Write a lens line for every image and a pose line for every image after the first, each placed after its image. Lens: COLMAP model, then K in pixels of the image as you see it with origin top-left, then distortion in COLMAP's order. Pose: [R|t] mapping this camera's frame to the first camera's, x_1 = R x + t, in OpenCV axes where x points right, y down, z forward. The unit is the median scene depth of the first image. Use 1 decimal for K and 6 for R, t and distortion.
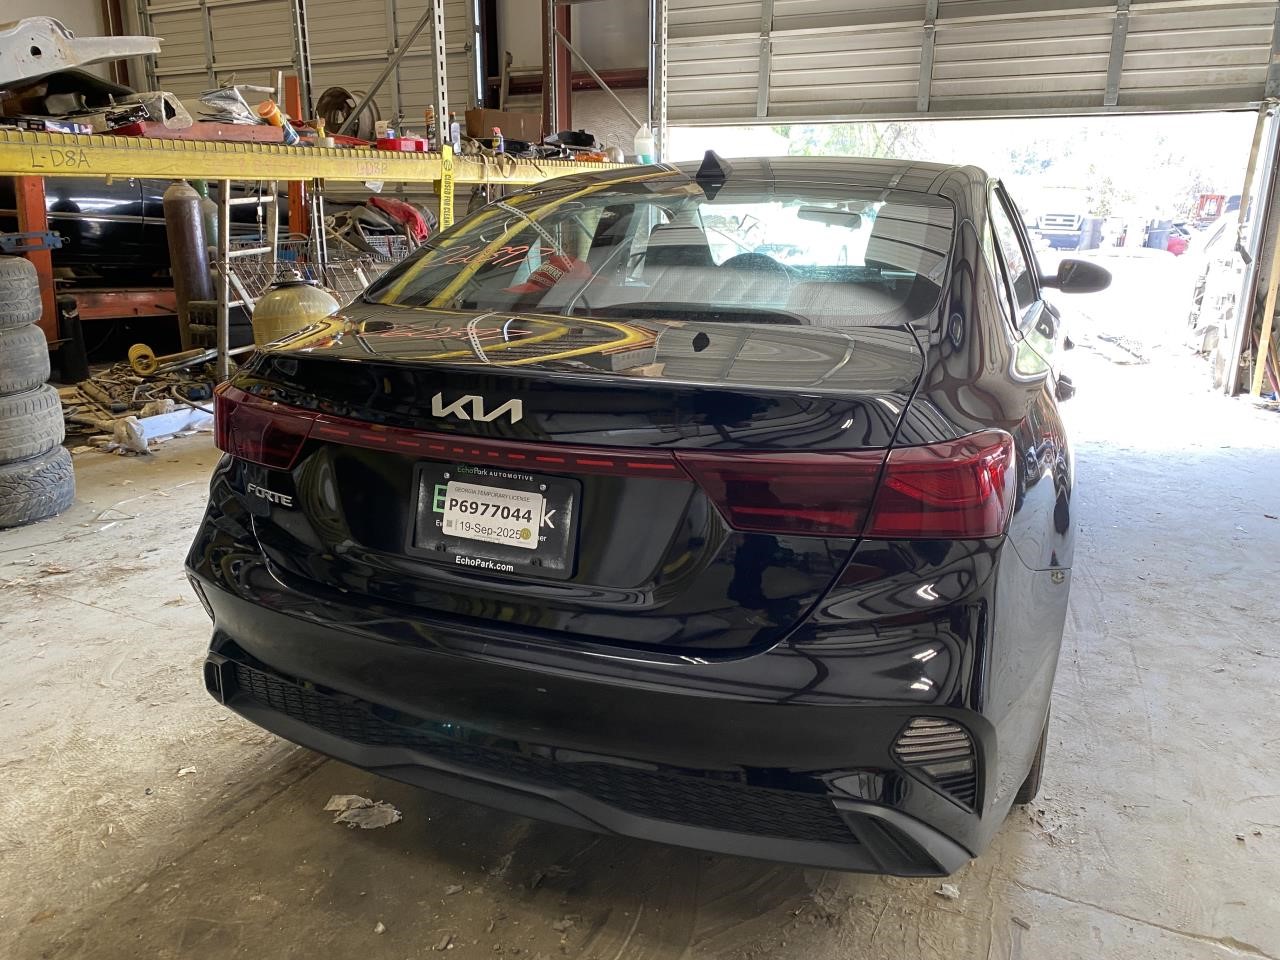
lens RADIAL K [[991.7, 0, 638.8], [0, 991.7, 490.3], [0, 0, 1]] dist [0.021240, -0.011290]
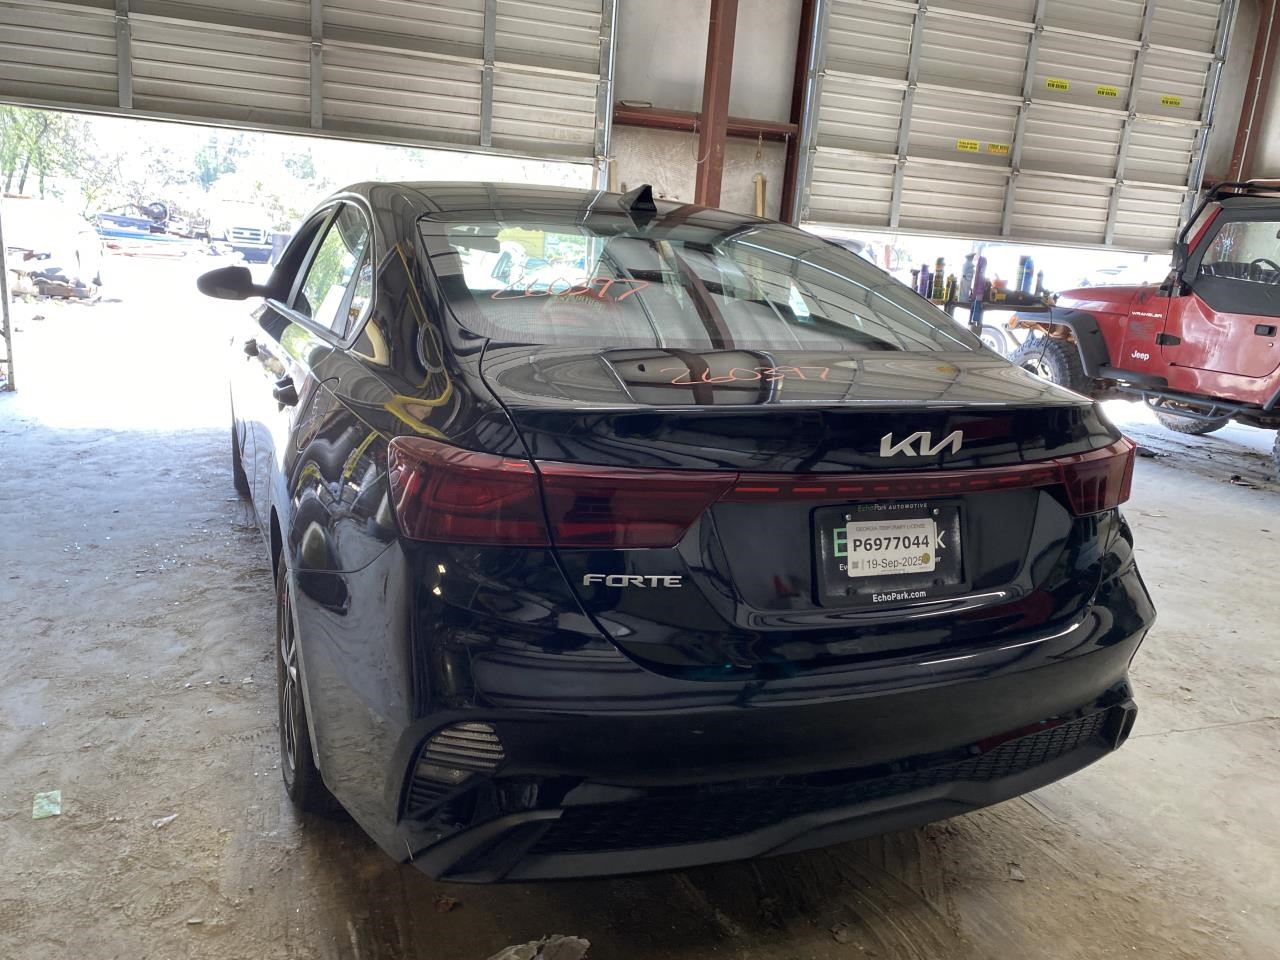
lens RADIAL K [[991.7, 0, 637.8], [0, 991.7, 471.2], [0, 0, 1]] dist [0.021240, -0.011290]
pose [[0.689667, -0.121347, 0.713886, -1.035905], [0.141810, 0.989403, 0.031181, -0.120418], [-0.710105, 0.079732, 0.699567, 0.458555]]
